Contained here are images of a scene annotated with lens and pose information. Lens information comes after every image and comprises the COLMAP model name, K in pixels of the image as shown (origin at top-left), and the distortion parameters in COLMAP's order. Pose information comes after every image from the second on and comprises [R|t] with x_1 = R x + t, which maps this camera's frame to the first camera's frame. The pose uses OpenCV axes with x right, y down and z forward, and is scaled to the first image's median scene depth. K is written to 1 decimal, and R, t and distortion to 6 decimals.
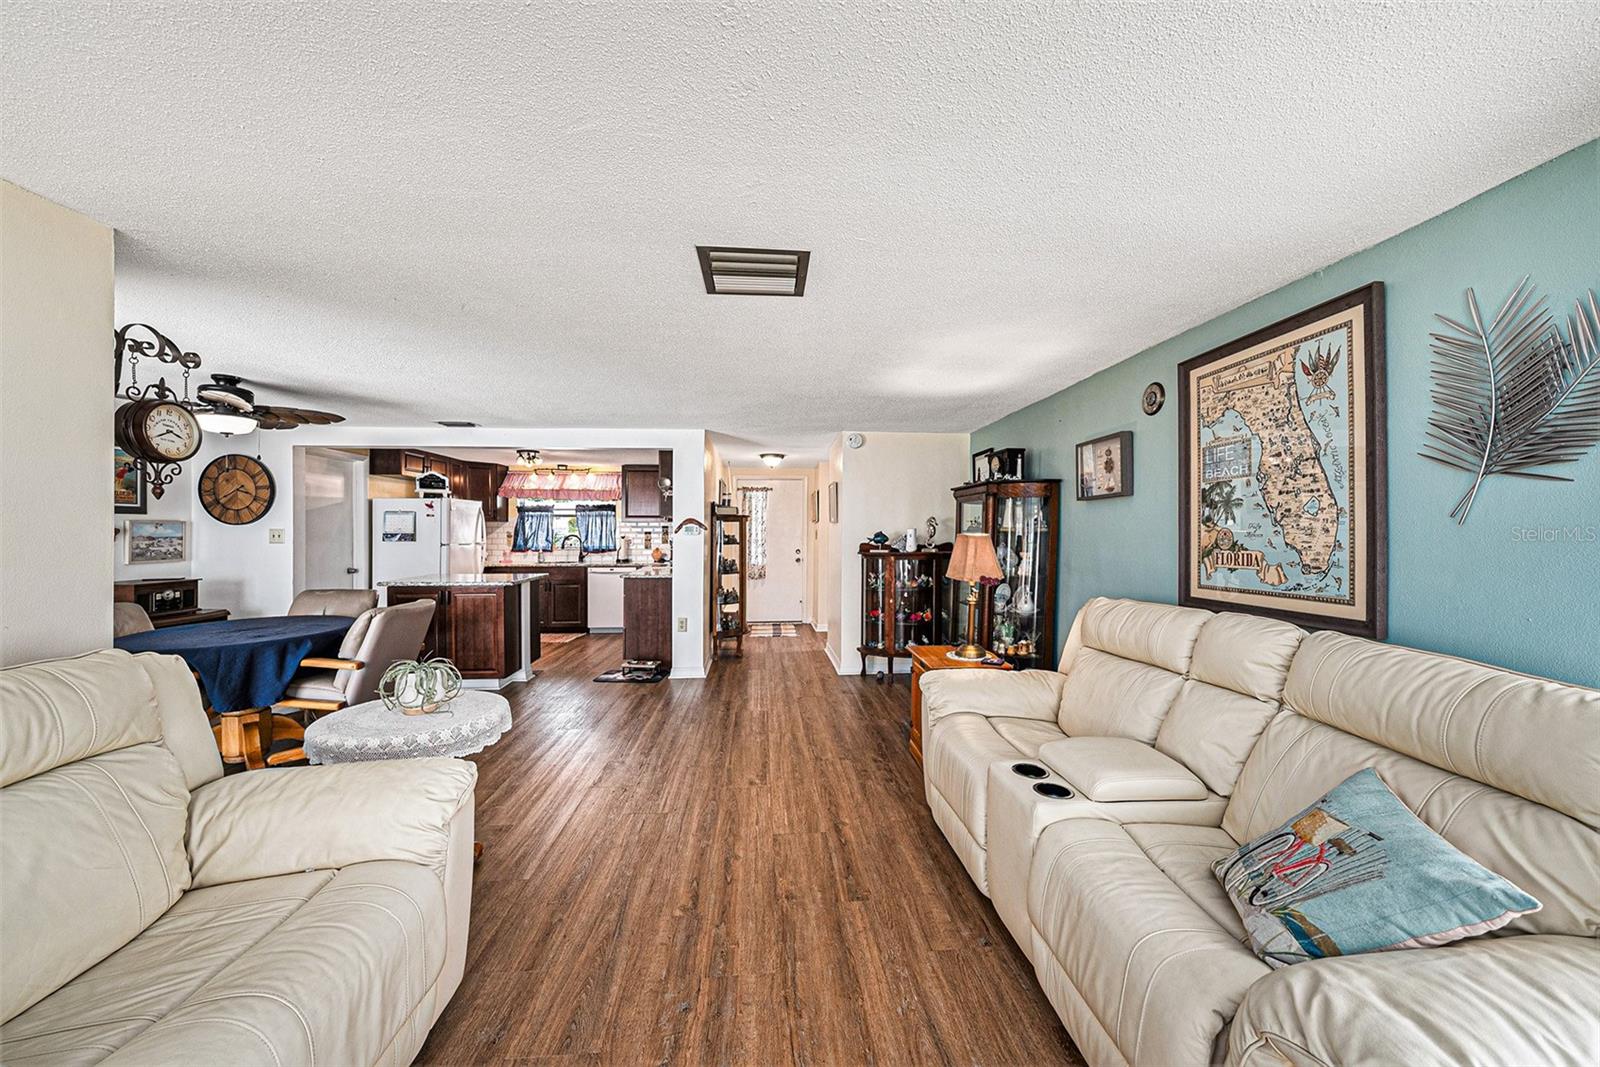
lens RADIAL K [[565.6, 0, 821.7], [0, 565.6, 530.6], [0, 0, 1]] dist [-0.028406, 0.005168]
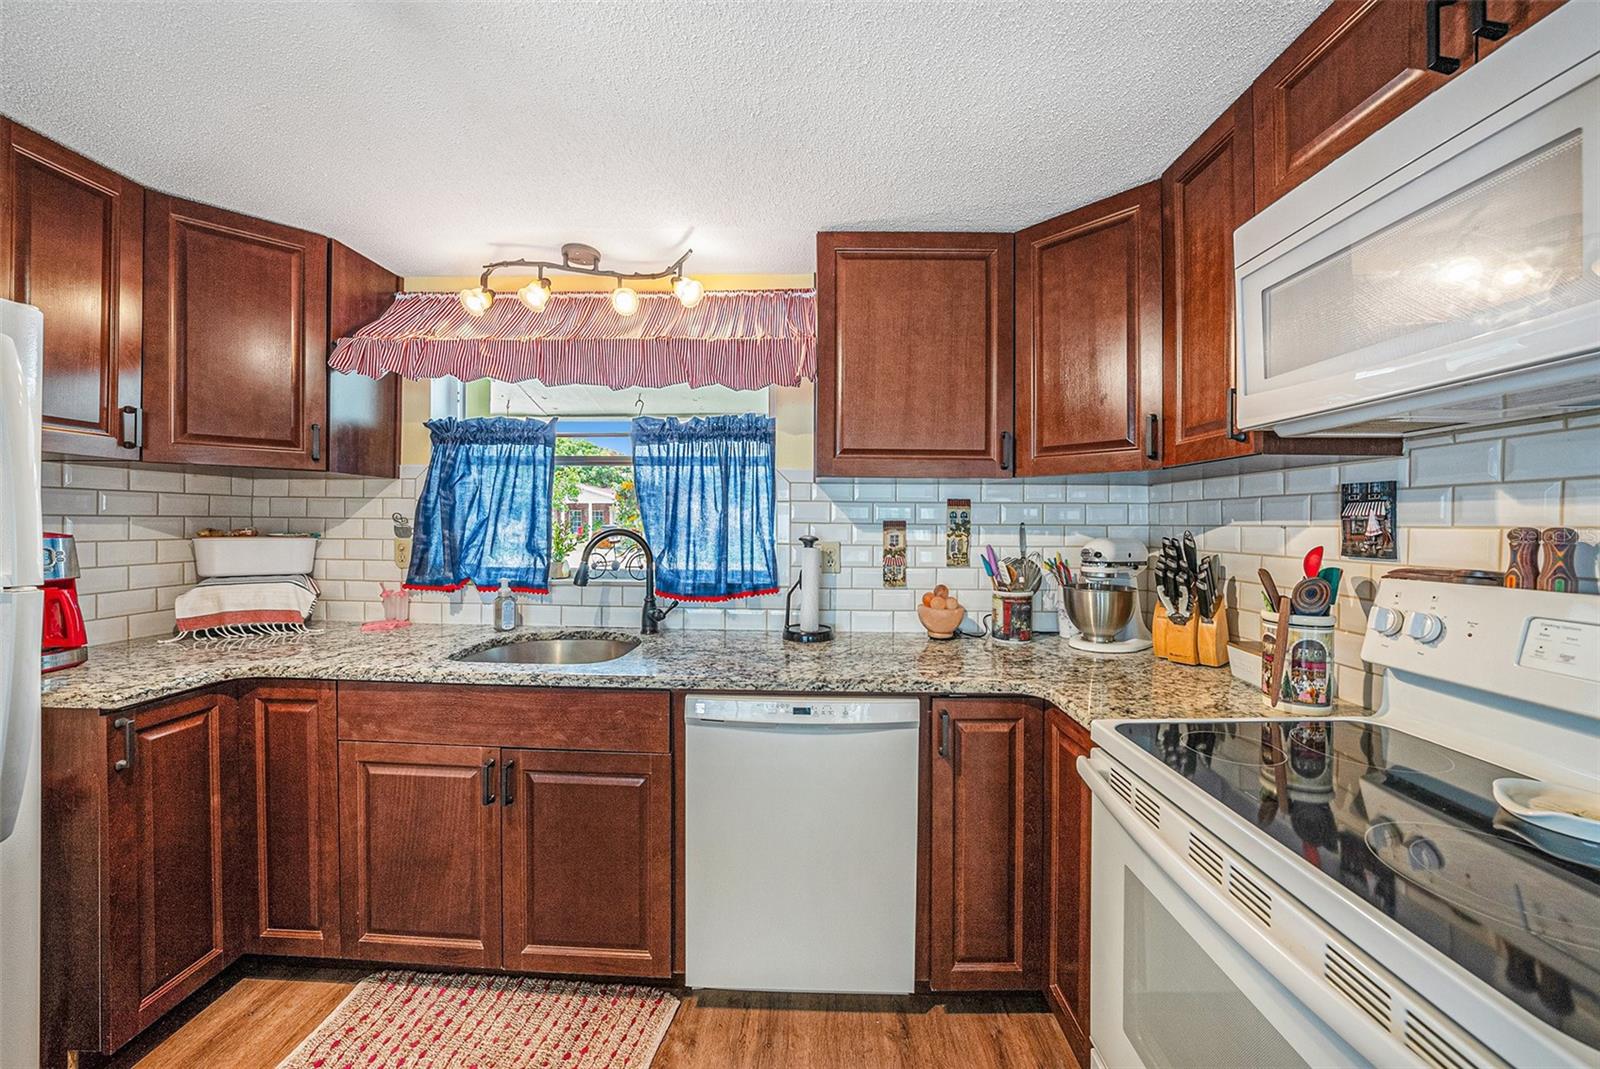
lens RADIAL K [[565.6, 0, 798.6], [0, 565.6, 523.3], [0, 0, 1]] dist [-0.028406, 0.005168]
pose [[0.990263, 0.010569, -0.138806, -0.489407], [-0.010195, 0.999942, 0.003404, 0.004713], [0.138834, -0.001956, 0.990314, 1.135070]]
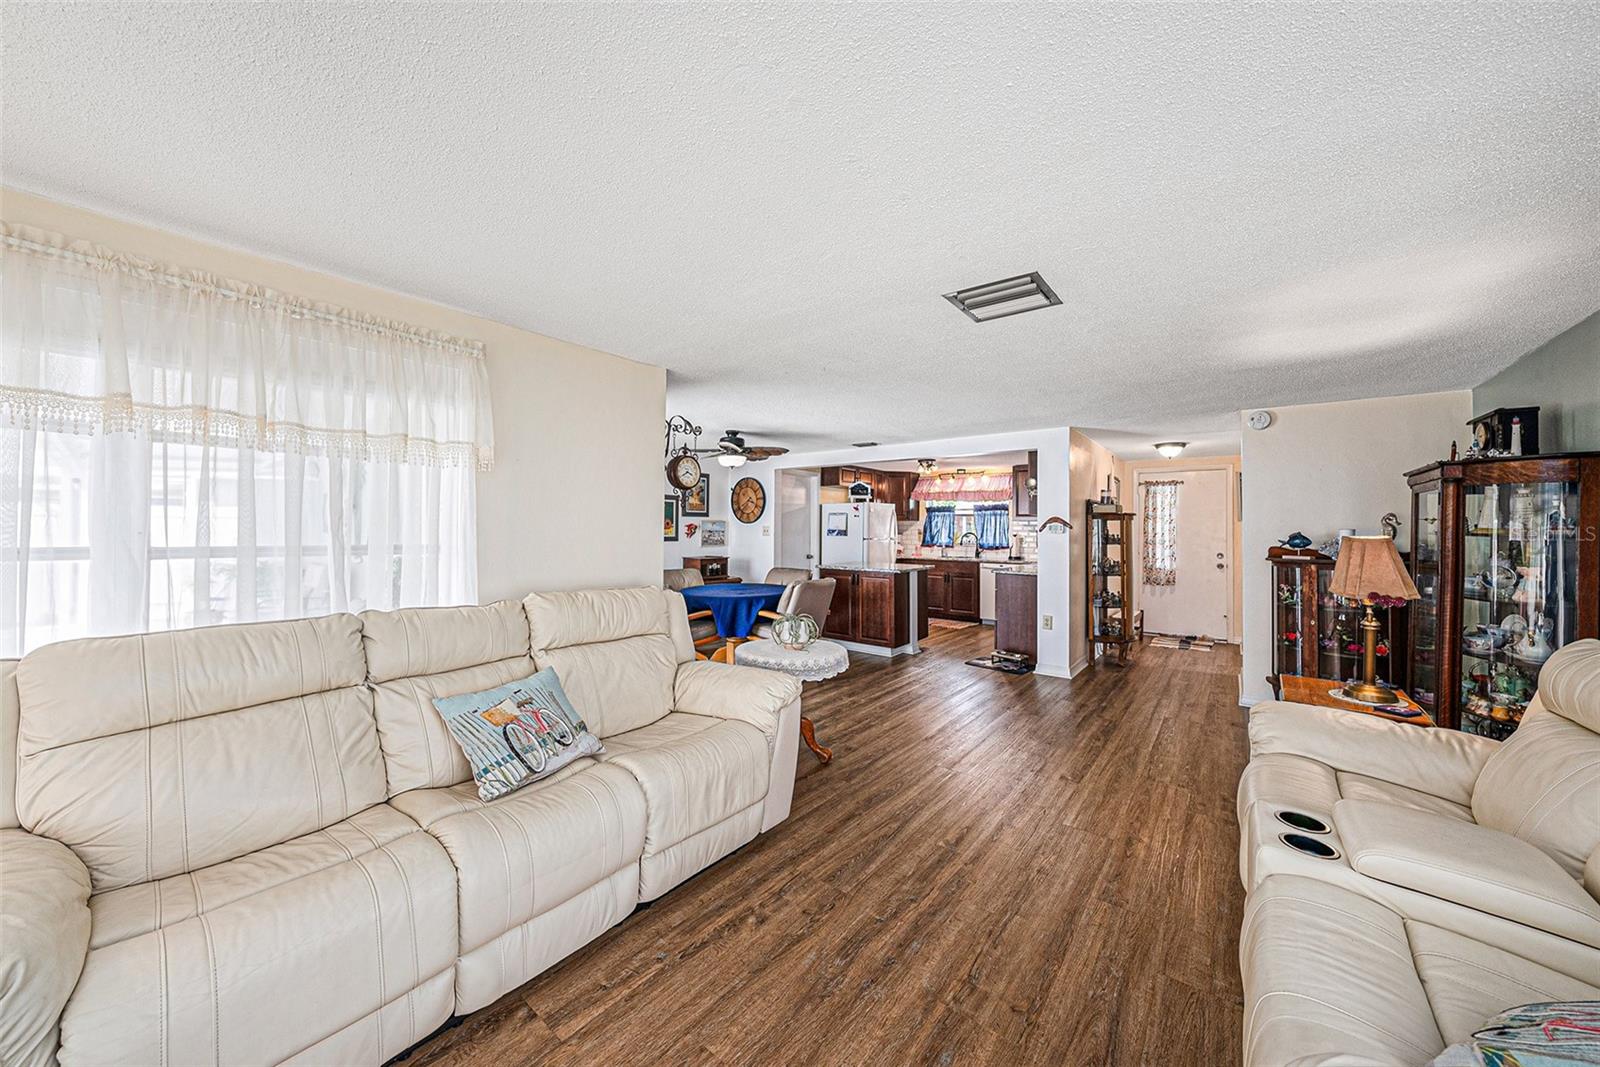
lens RADIAL K [[573.0, 0, 808.3], [0, 573.0, 539.0], [0, 0, 1]] dist [-0.025137, 0.000045]
pose [[0.724591, 0.018629, -0.688927, 0.144489], [-0.006500, 0.999775, 0.020199, -0.000478], [0.689148, -0.010158, 0.724549, -0.034675]]
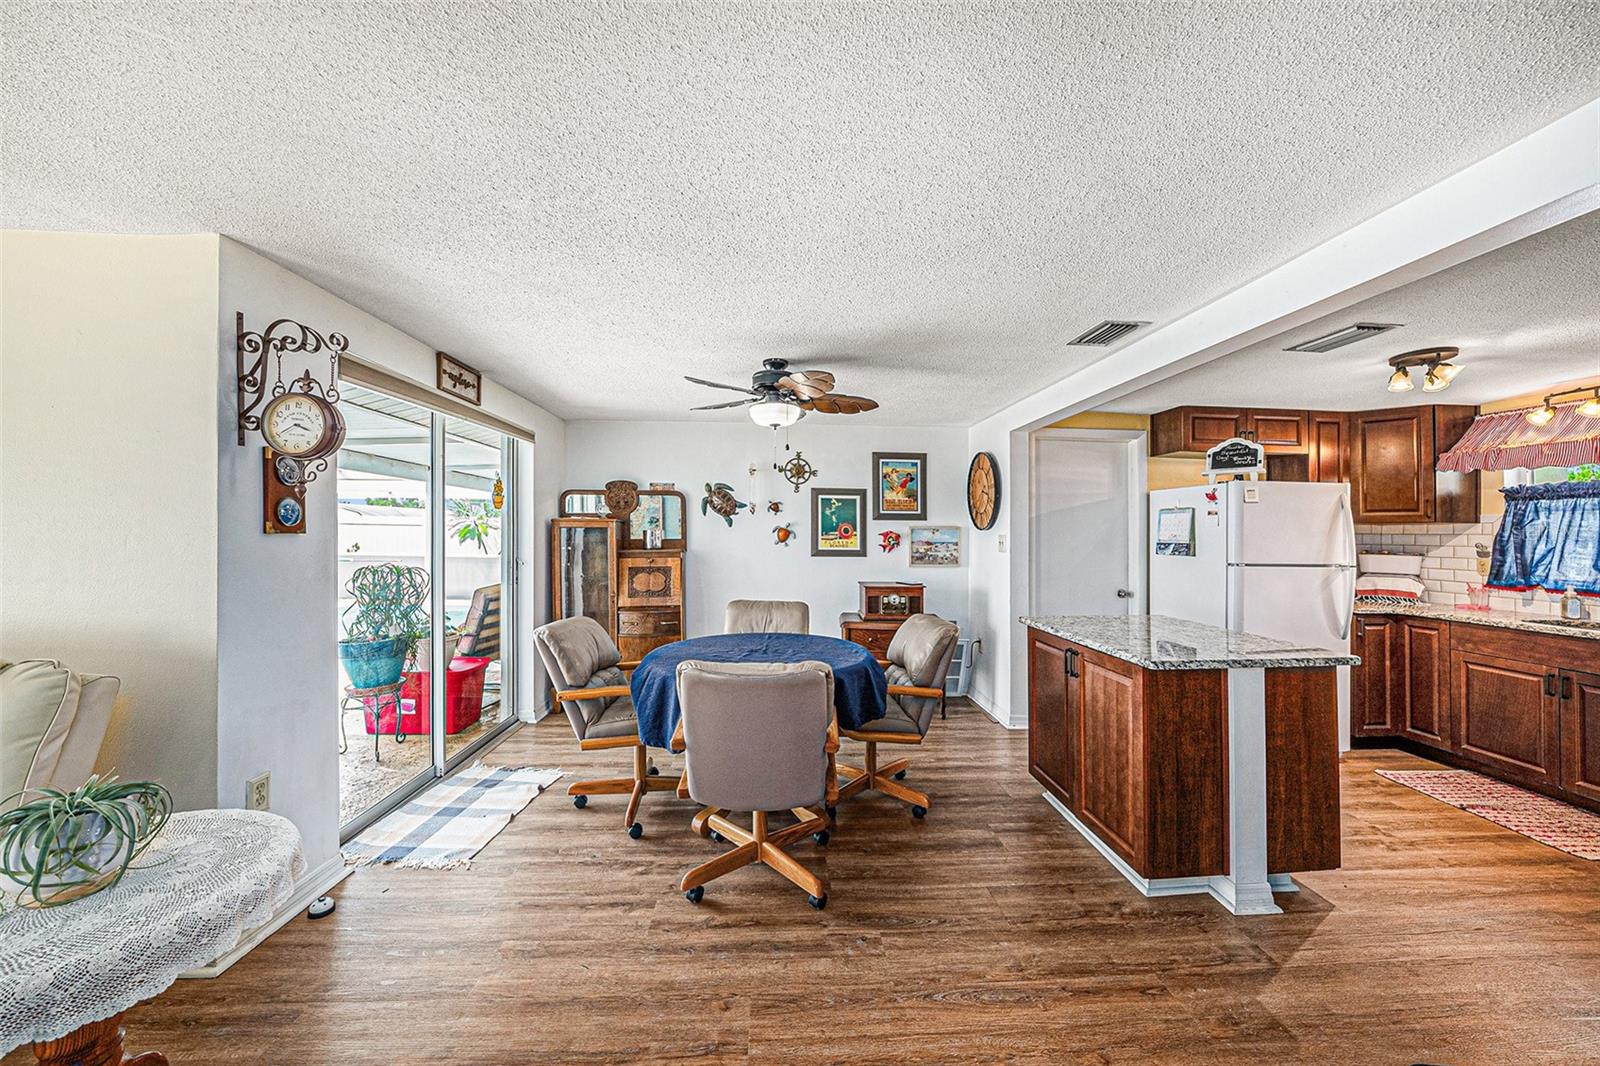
lens RADIAL K [[565.6, 0, 797.1], [0, 565.6, 526.9], [0, 0, 1]] dist [-0.028406, 0.005168]
pose [[-0.049603, -0.013030, -0.998684, -0.104305], [-0.010796, 0.999863, -0.012509, -0.000997], [0.998711, 0.010161, -0.049737, 0.673831]]
